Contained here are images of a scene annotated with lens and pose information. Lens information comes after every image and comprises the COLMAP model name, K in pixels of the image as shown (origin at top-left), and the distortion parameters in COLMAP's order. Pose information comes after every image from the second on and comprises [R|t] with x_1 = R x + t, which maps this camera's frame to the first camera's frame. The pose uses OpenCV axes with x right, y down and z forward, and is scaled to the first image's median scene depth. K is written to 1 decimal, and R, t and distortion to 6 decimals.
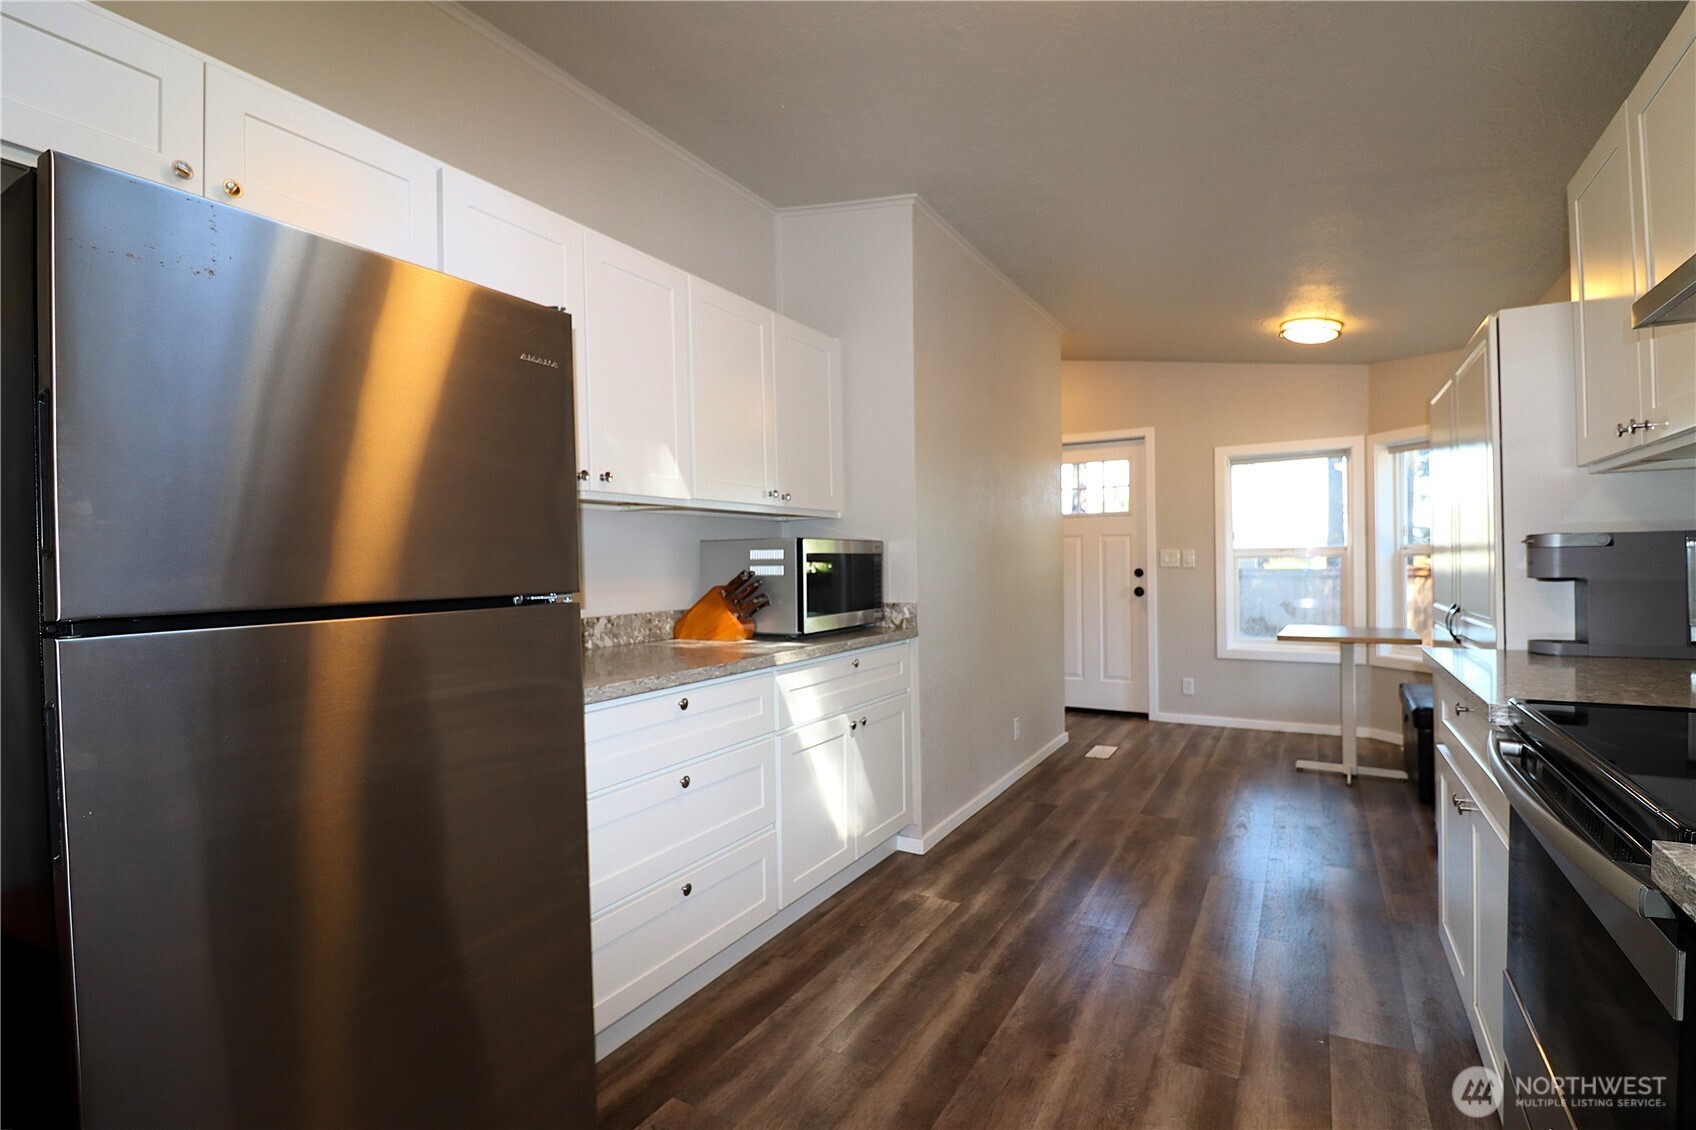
lens RADIAL K [[790.0, 0, 852.7], [0, 790.0, 563.8], [0, 0, 1]] dist [0.002046, -0.014323]
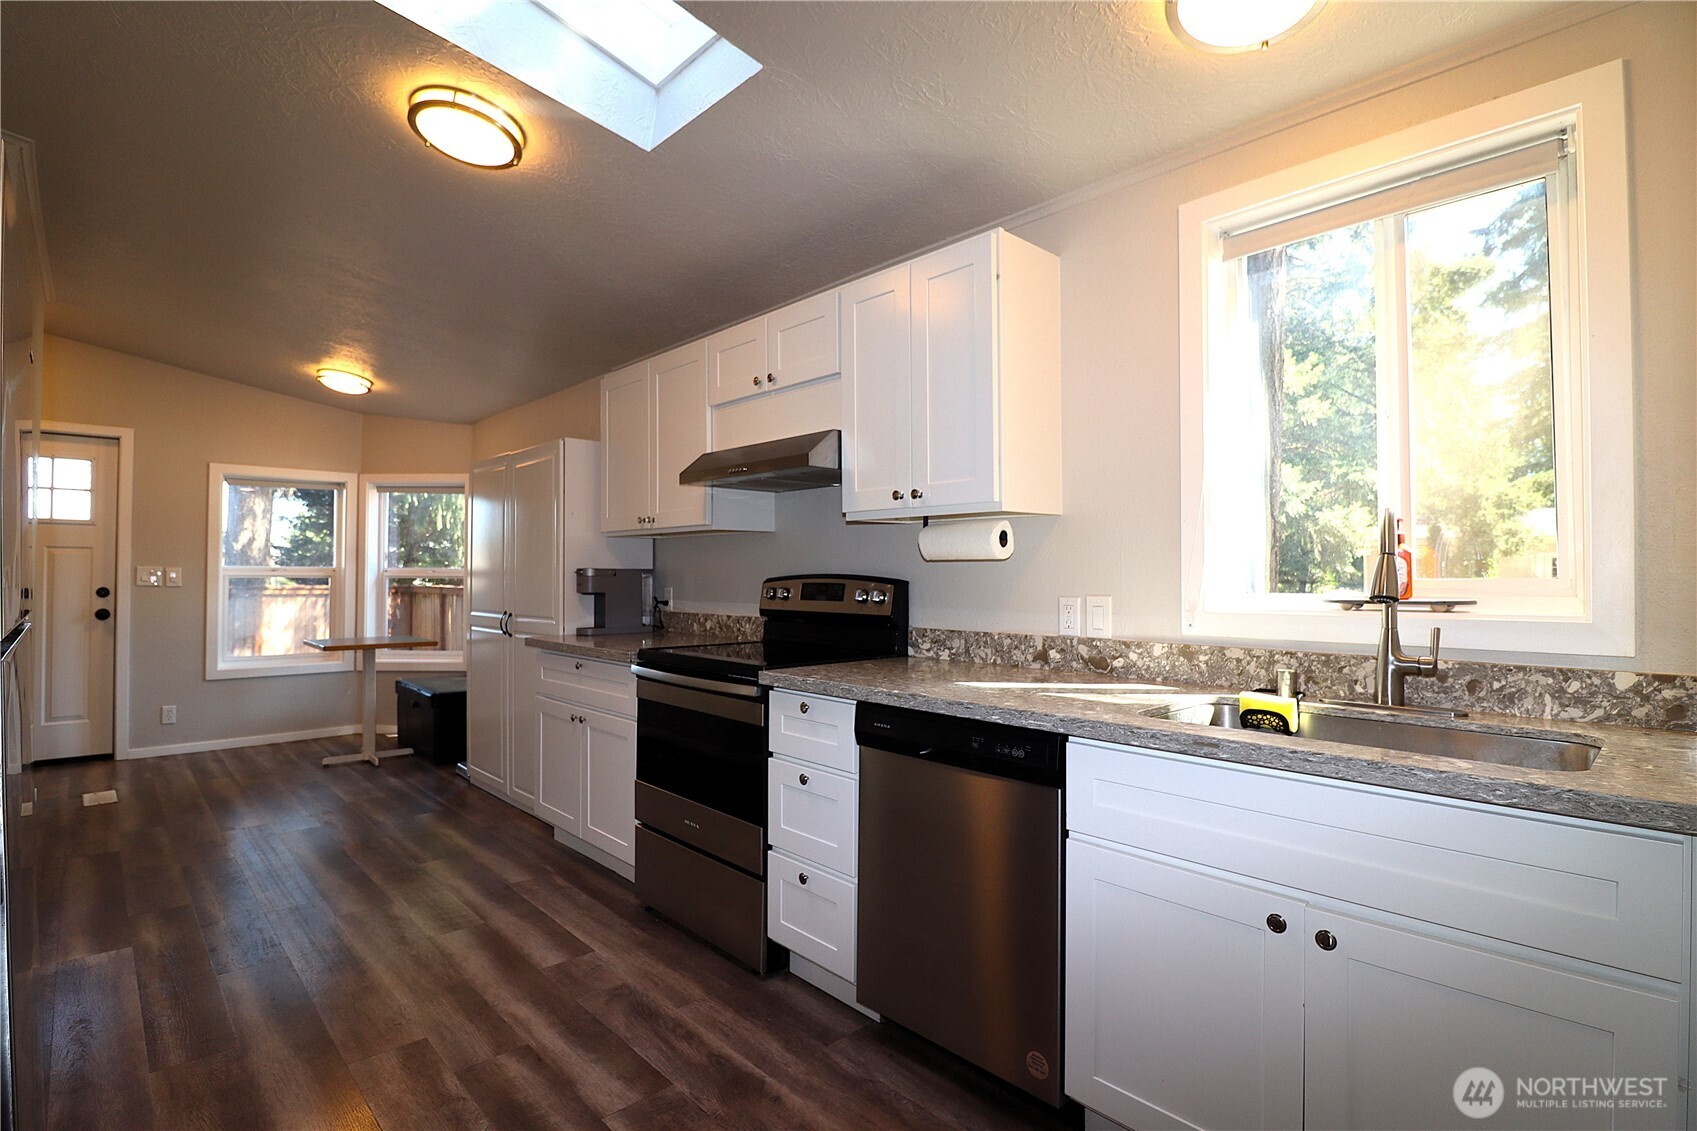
lens RADIAL K [[810.8, 0, 863.0], [0, 810.8, 560.5], [0, 0, 1]] dist [0.001472, -0.014686]
pose [[0.271833, 0.032350, 0.961800, -0.278274], [-0.005620, 0.999471, -0.032029, -0.000130], [-0.962328, 0.003301, 0.271871, -0.044870]]
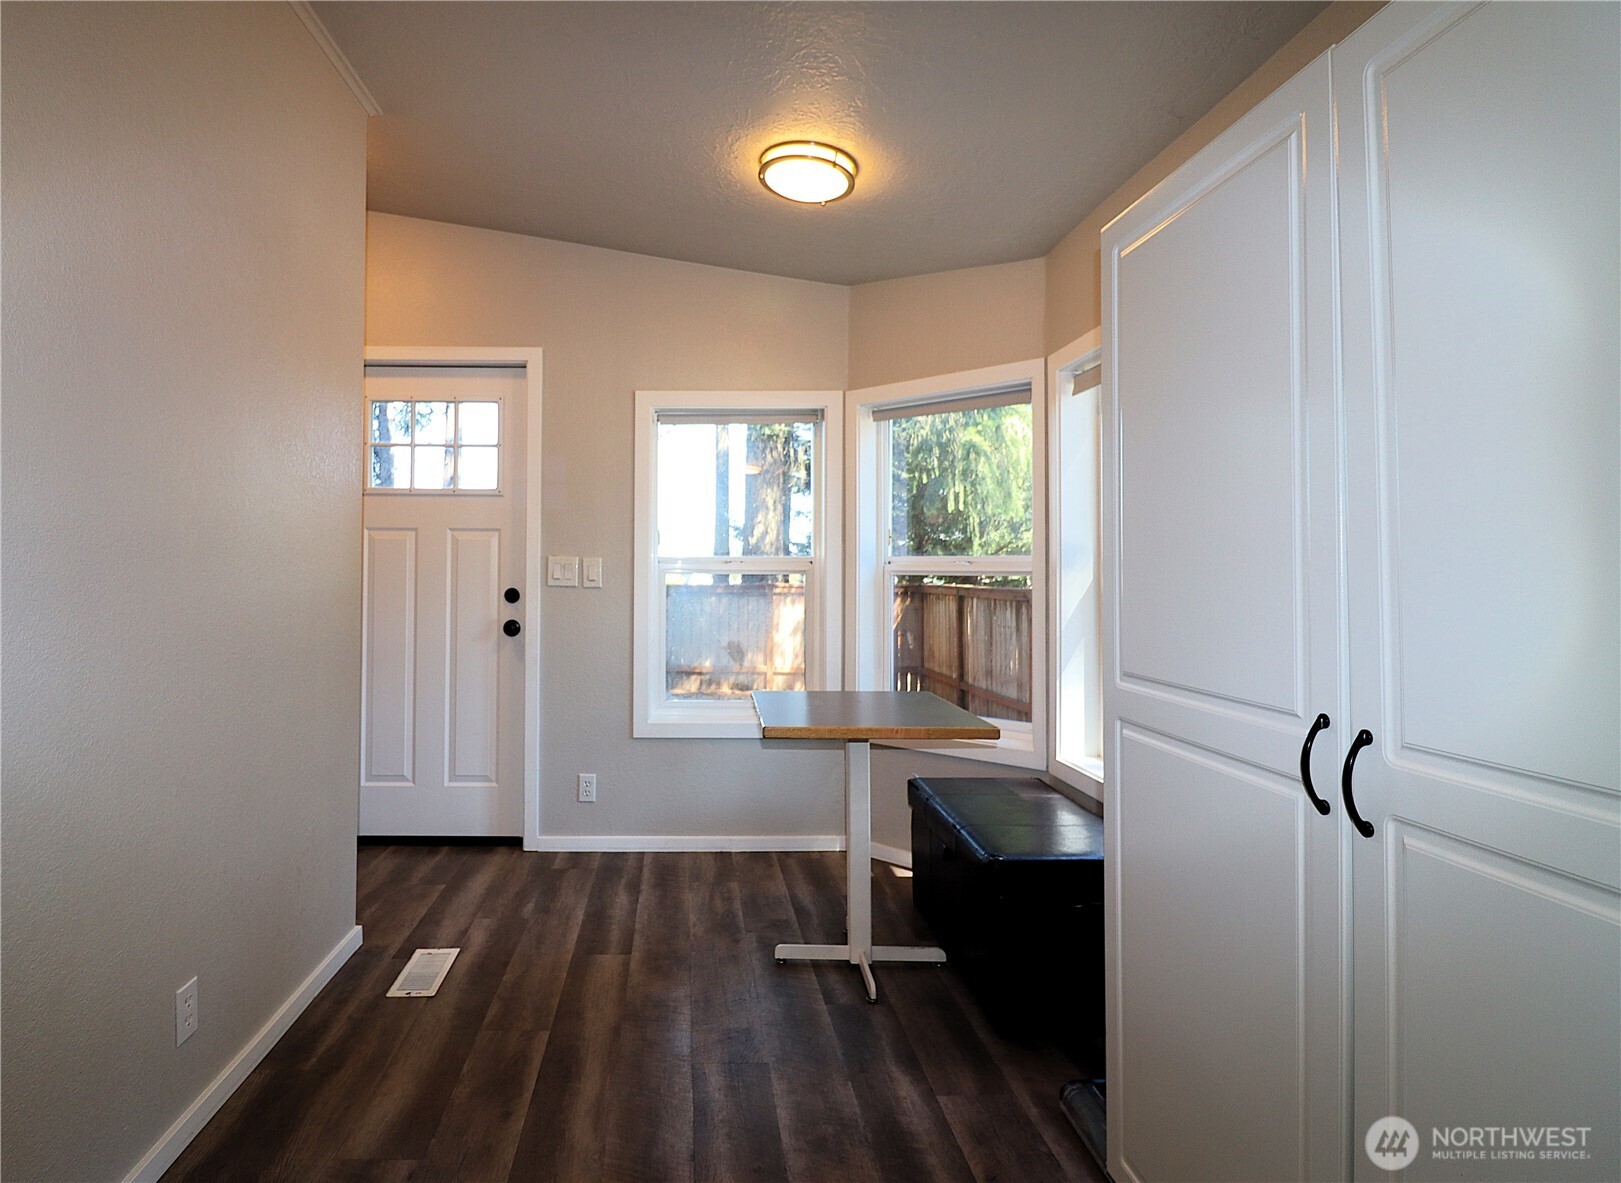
lens RADIAL K [[881.1, 0, 688.9], [0, 881.1, 553.7], [0, 0, 1]] dist [-0.003848, -0.000475]
pose [[0.861690, 0.026530, 0.506742, 0.155222], [-0.014821, 0.999522, -0.027128, -0.004011], [-0.507219, 0.015866, 0.861671, 0.401007]]
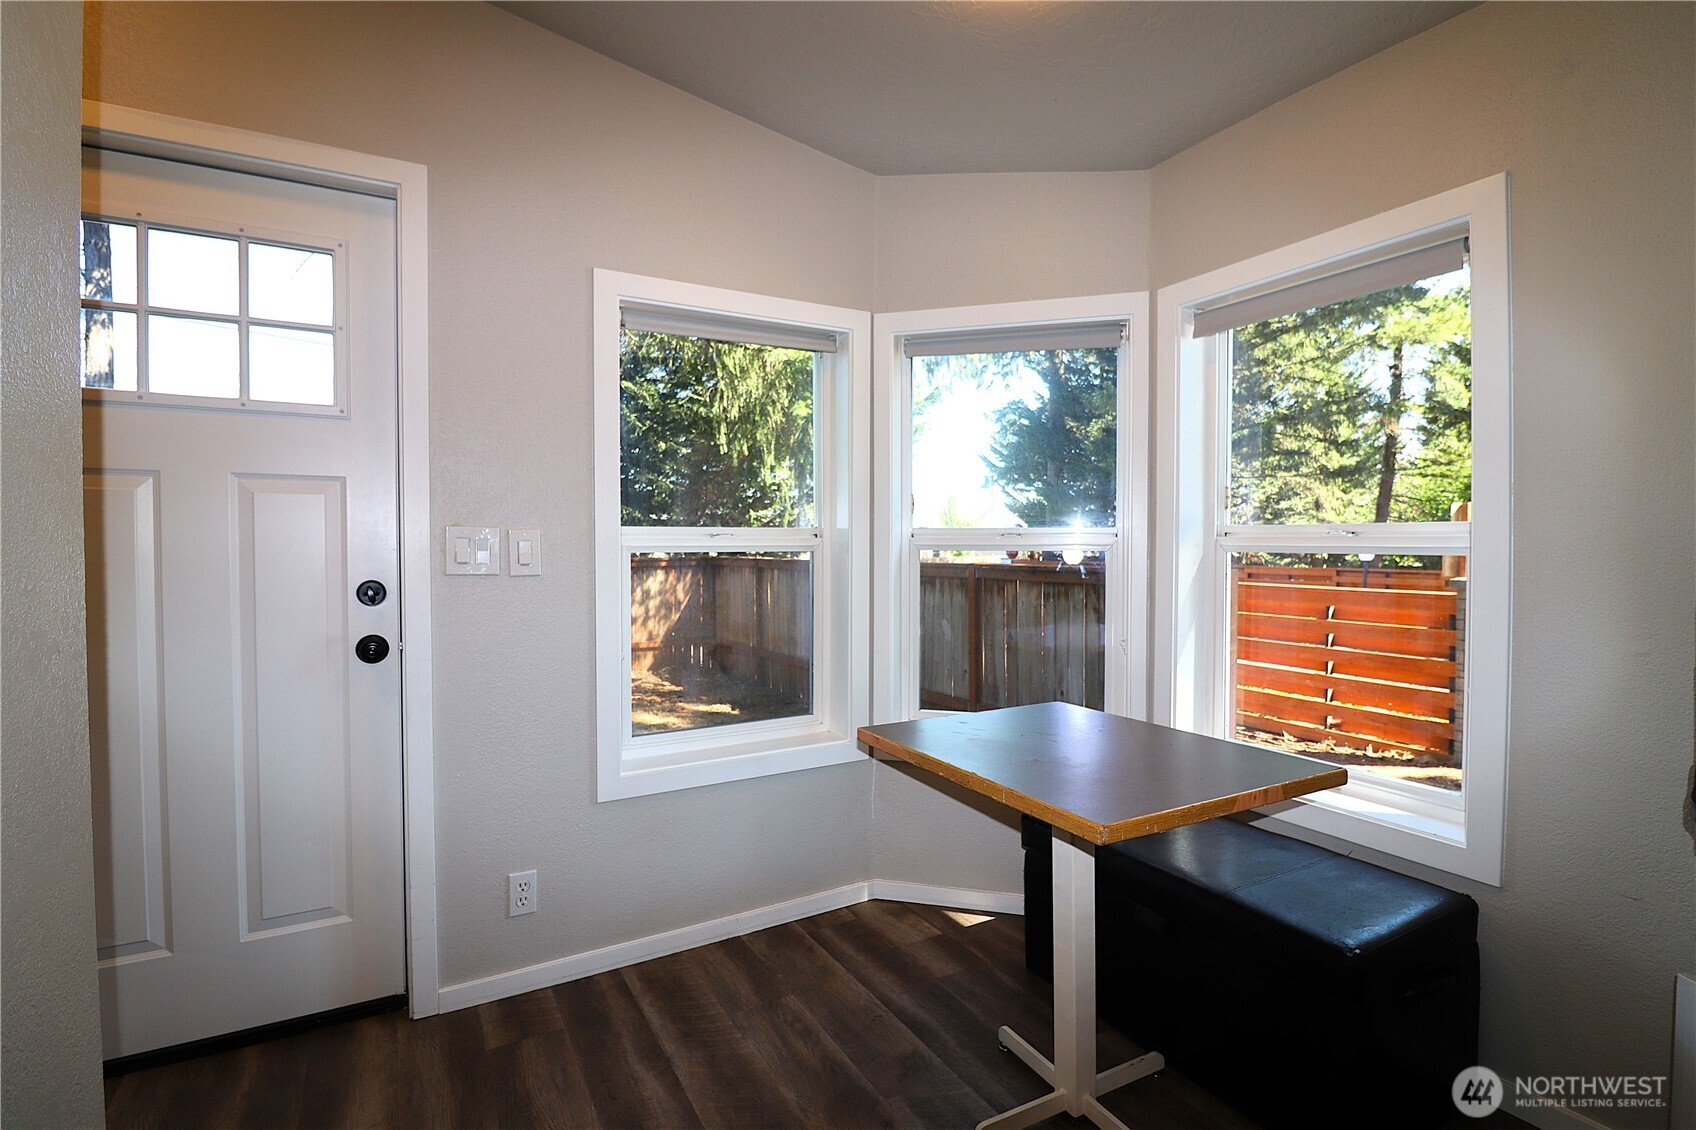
lens RADIAL K [[790.0, 0, 852.7], [0, 790.0, 563.8], [0, 0, 1]] dist [0.002046, -0.014323]
pose [[0.495649, -0.009728, 0.868468, 0.184550], [-0.004775, 0.999892, 0.013926, -0.006972], [-0.868510, -0.011049, 0.495549, 0.703811]]
